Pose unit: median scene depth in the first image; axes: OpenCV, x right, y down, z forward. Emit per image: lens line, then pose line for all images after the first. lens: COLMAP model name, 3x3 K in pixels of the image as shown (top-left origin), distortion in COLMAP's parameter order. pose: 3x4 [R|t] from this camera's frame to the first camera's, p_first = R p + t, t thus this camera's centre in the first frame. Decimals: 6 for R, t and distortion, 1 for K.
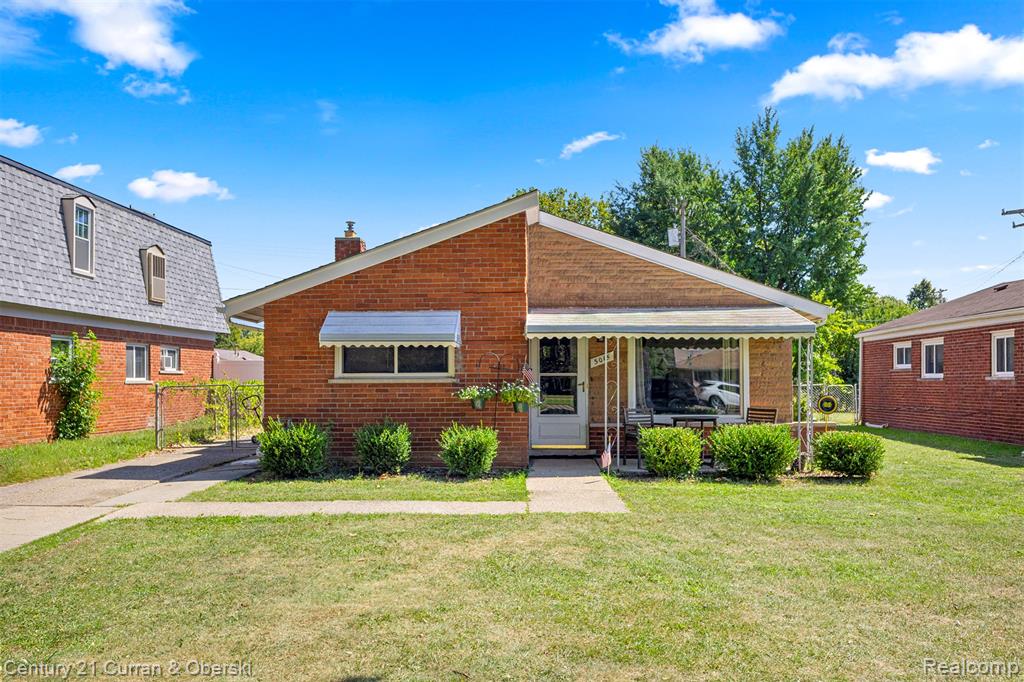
lens RADIAL K [[859.4, 0, 509.3], [0, 859.4, 365.9], [0, 0, 1]] dist [-0.007103, -0.004622]
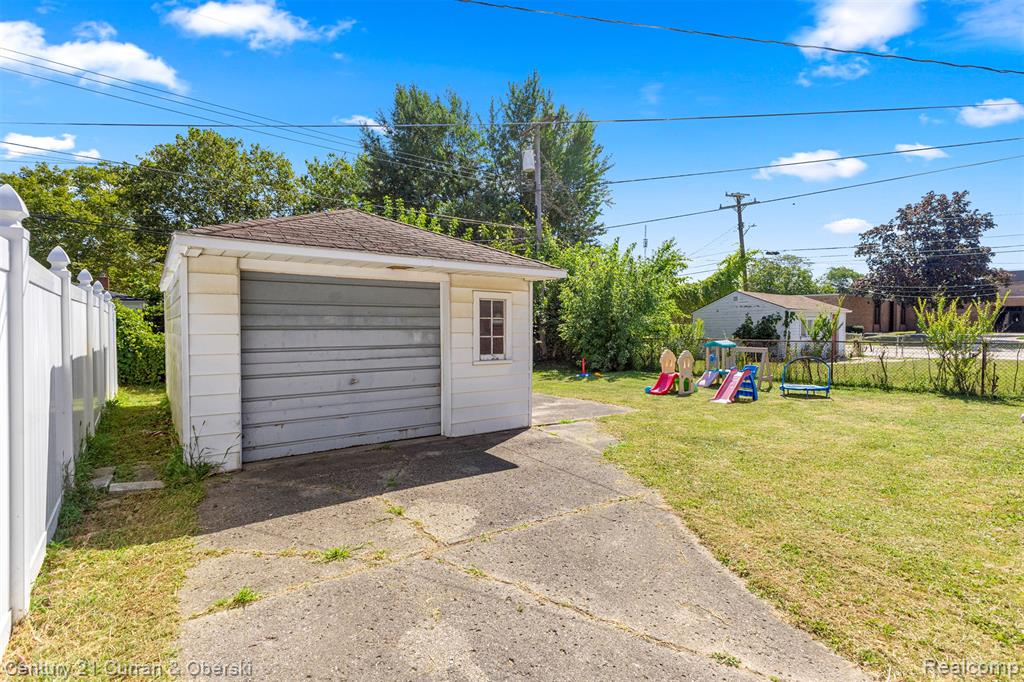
lens RADIAL K [[495.3, 0, 512.0], [0, 495.3, 341.0], [0, 0, 1]] dist [-0.002510, -0.000370]
pose [[0.769481, -0.020509, 0.638340, -0.460485], [-0.014497, 0.998666, 0.049561, 0.022238], [-0.638505, -0.047390, 0.768157, 2.003213]]
